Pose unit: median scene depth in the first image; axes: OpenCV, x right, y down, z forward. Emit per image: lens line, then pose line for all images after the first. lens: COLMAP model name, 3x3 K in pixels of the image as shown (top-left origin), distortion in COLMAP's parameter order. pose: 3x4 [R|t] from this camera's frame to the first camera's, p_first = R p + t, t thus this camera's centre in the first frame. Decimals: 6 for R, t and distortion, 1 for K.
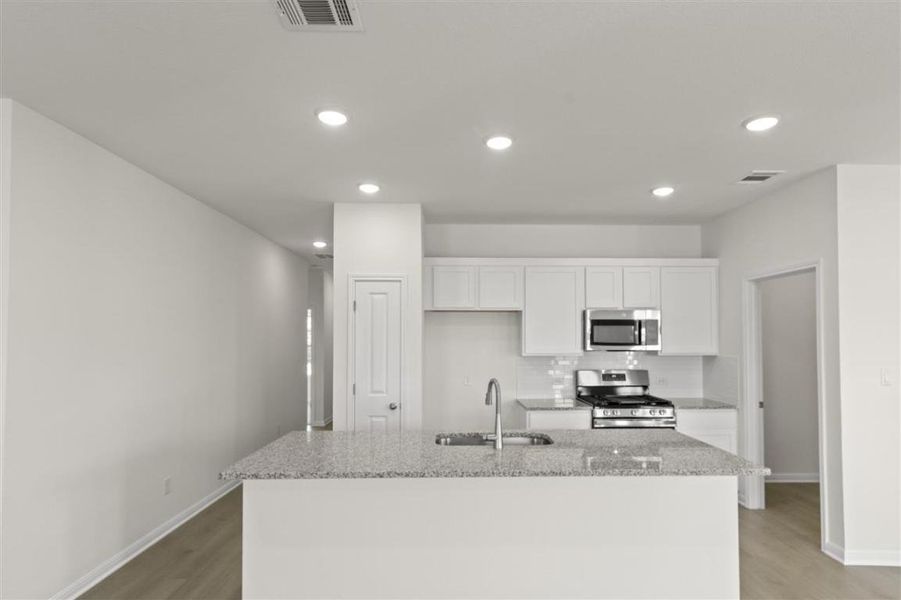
lens RADIAL K [[479.0, 0, 462.8], [0, 479.0, 326.8], [0, 0, 1]] dist [0.010062, -0.009976]
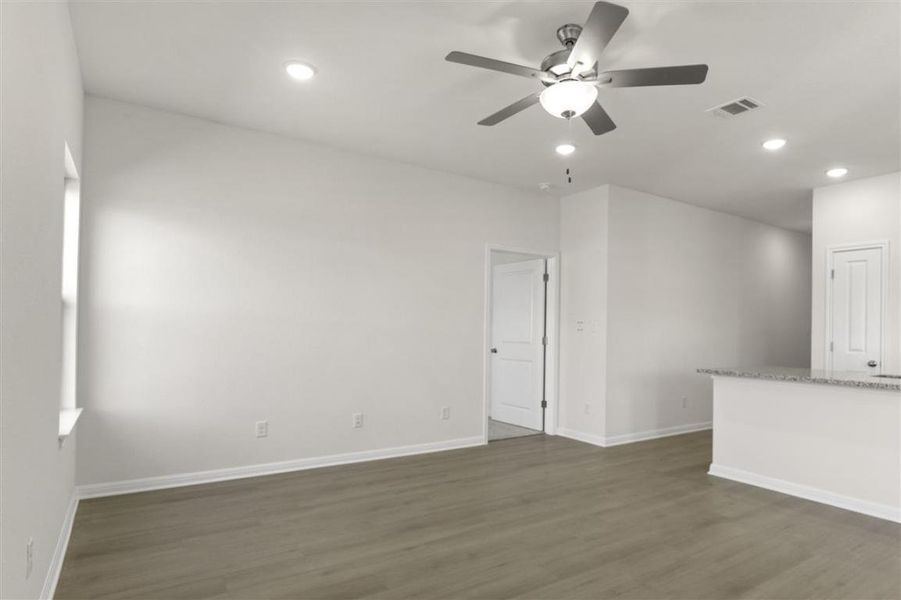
lens RADIAL K [[514.4, 0, 470.5], [0, 514.4, 323.1], [0, 0, 1]] dist [0.000350, 0.001868]
pose [[0.540286, 0.000375, -0.841482, 0.341062], [0.003556, 0.999990, 0.002729, 0.066575], [0.841474, -0.004467, 0.540279, -0.392333]]
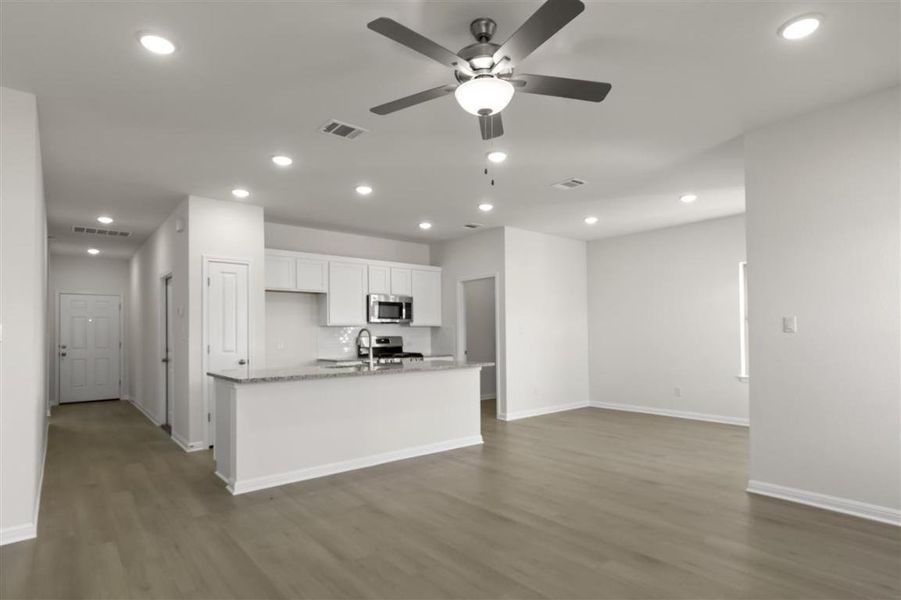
lens RADIAL K [[479.0, 0, 469.5], [0, 479.0, 326.4], [0, 0, 1]] dist [0.010062, -0.009976]
pose [[0.777732, 0.004461, 0.628581, -0.476606], [-0.007858, 0.999966, 0.002626, 0.062261], [-0.628547, -0.006981, 0.777740, -0.379165]]
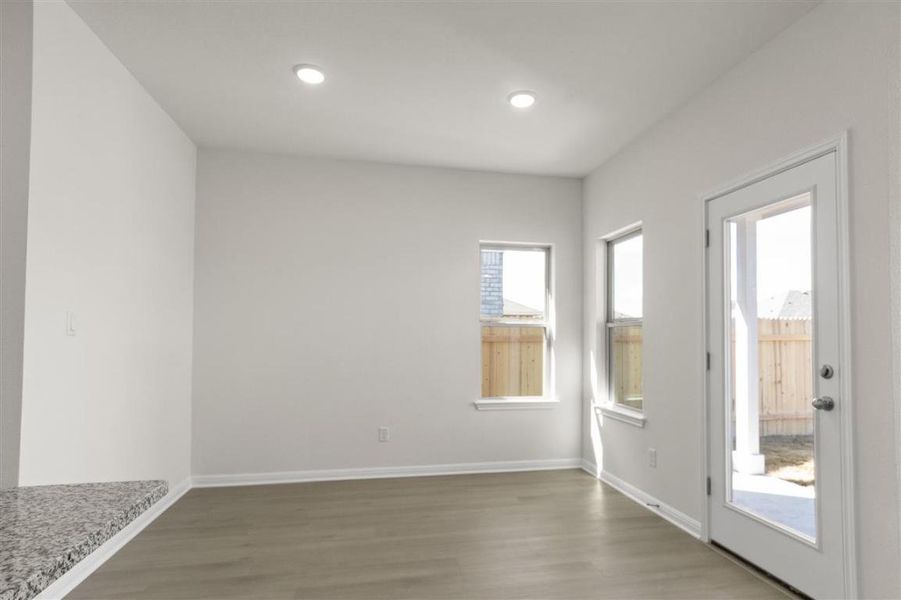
lens RADIAL K [[479.0, 0, 467.3], [0, 479.0, 327.0], [0, 0, 1]] dist [0.010062, -0.009976]
pose [[-0.177531, 0.025651, 0.983781, 0.076642], [-0.033192, 0.998935, -0.032035, 0.084444], [-0.983555, -0.038341, -0.176491, 0.442147]]
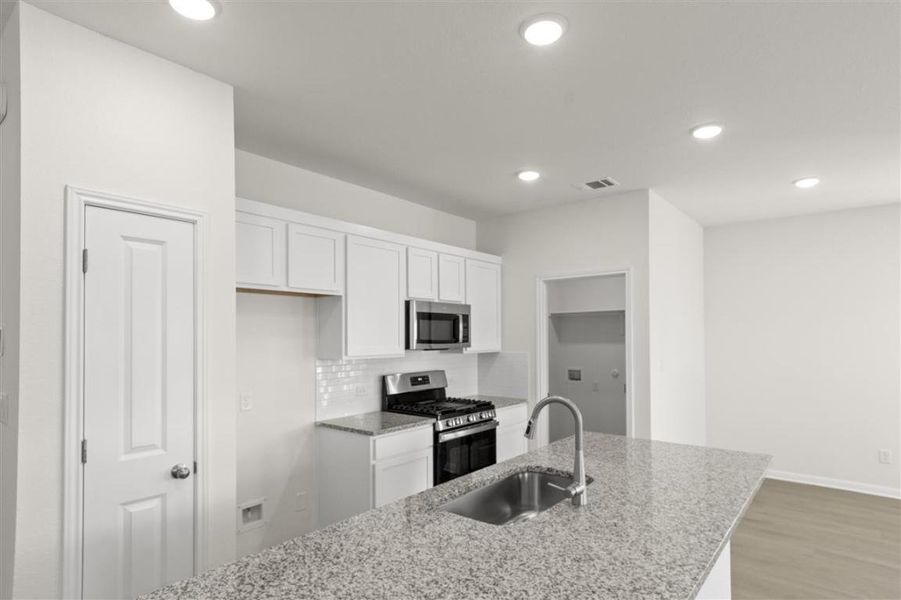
lens RADIAL K [[479.0, 0, 463.8], [0, 479.0, 330.5], [0, 0, 1]] dist [0.010062, -0.009976]
pose [[0.645604, 0.006376, 0.763646, -0.333869], [-0.016302, 0.999852, 0.005433, 0.011738], [-0.763498, -0.015957, 0.645613, 0.450714]]
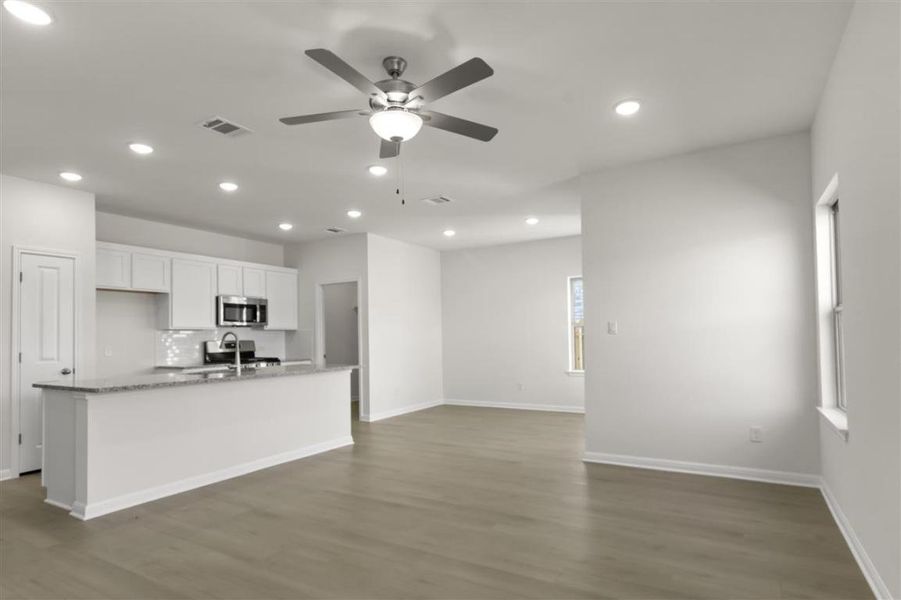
lens RADIAL K [[479.0, 0, 469.9], [0, 479.0, 324.8], [0, 0, 1]] dist [0.010062, -0.009976]
pose [[0.519214, 0.013453, 0.854539, -0.602494], [-0.006070, 0.999909, -0.012053, 0.065833], [-0.854623, 0.001071, 0.519248, -0.363994]]
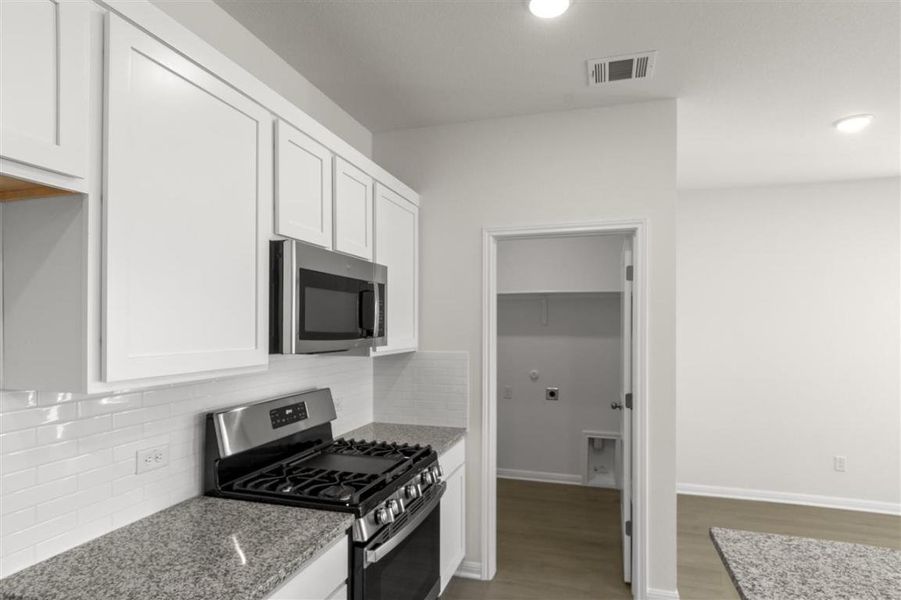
lens RADIAL K [[479.0, 0, 467.5], [0, 479.0, 326.6], [0, 0, 1]] dist [0.010062, -0.009976]
pose [[0.296750, -0.000395, 0.954955, -0.042952], [-0.030855, 0.999474, 0.010002, 0.022889], [-0.954457, -0.032433, 0.296581, 0.845693]]
